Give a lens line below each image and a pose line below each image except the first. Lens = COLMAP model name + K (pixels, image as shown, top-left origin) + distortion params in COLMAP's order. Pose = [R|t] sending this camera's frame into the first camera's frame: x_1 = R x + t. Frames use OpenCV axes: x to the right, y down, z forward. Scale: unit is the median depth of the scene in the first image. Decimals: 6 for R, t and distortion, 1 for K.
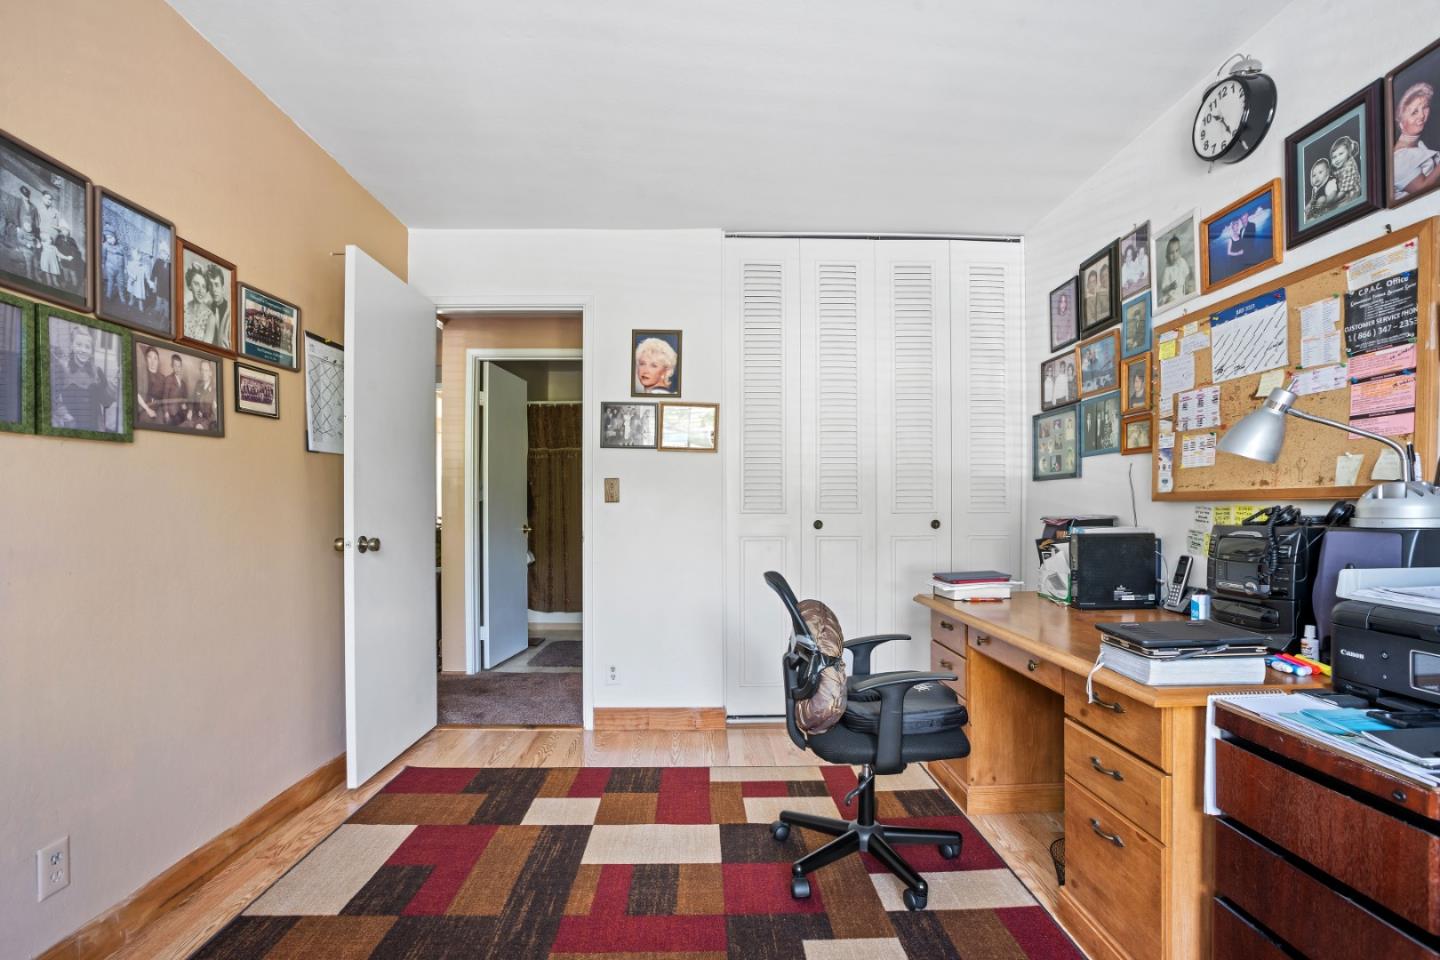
lens RADIAL K [[670.9, 0, 739.5], [0, 670.9, 512.0], [0, 0, 1]] dist [-0.044209, 0.014074]
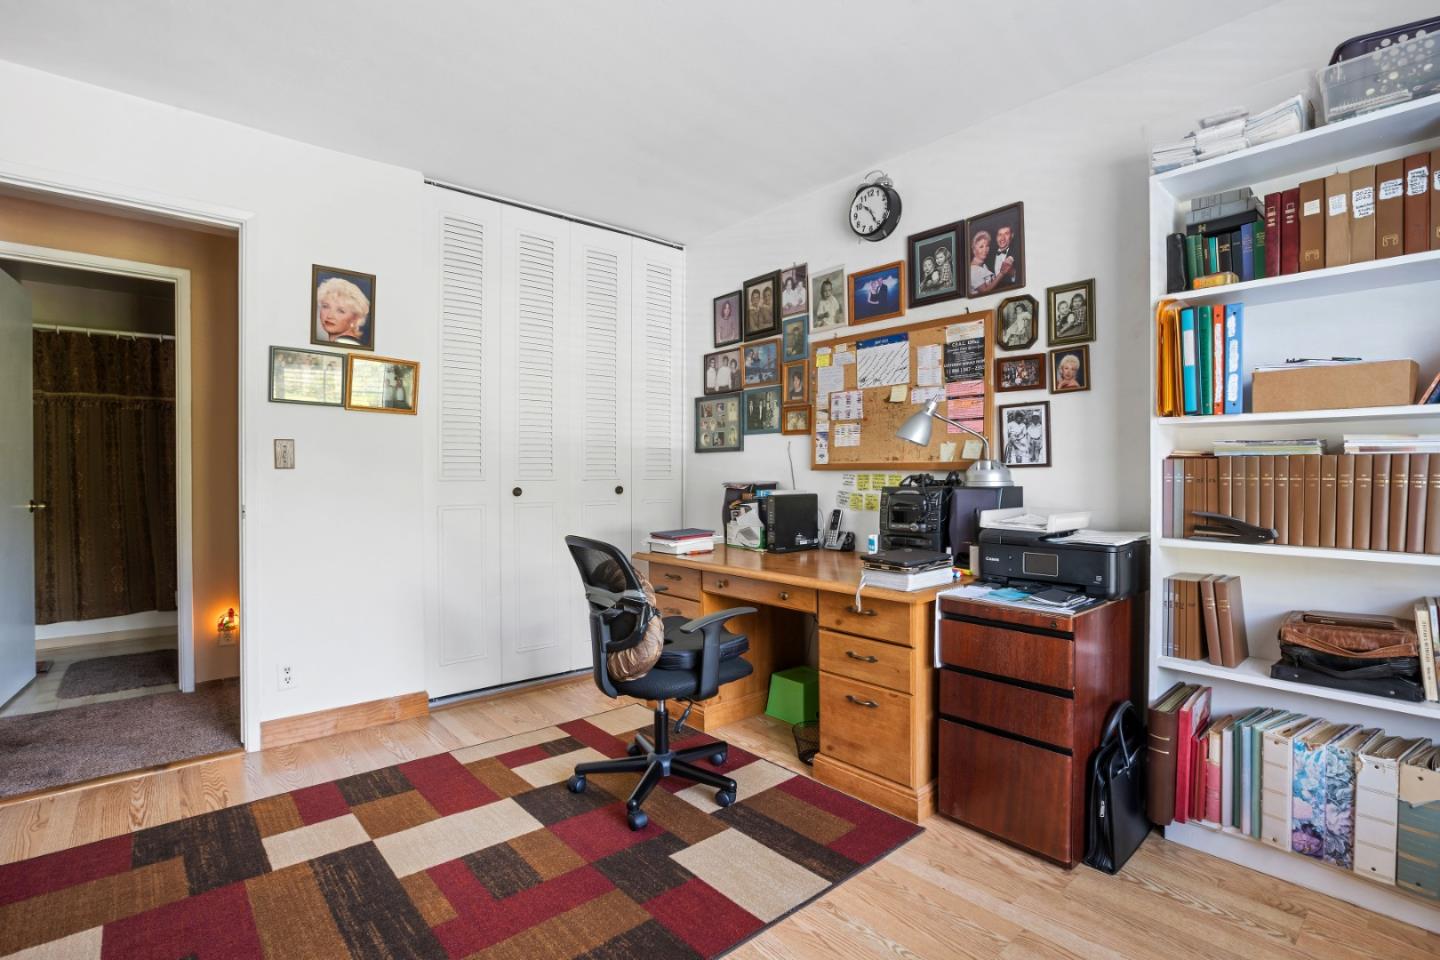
lens RADIAL K [[670.9, 0, 738.2], [0, 670.9, 472.9], [0, 0, 1]] dist [-0.044209, 0.014074]
pose [[0.774988, 0.001284, 0.631974, -0.390951], [0.004046, 0.999967, -0.006994, -0.001779], [-0.631963, 0.007977, 0.774958, 0.026158]]
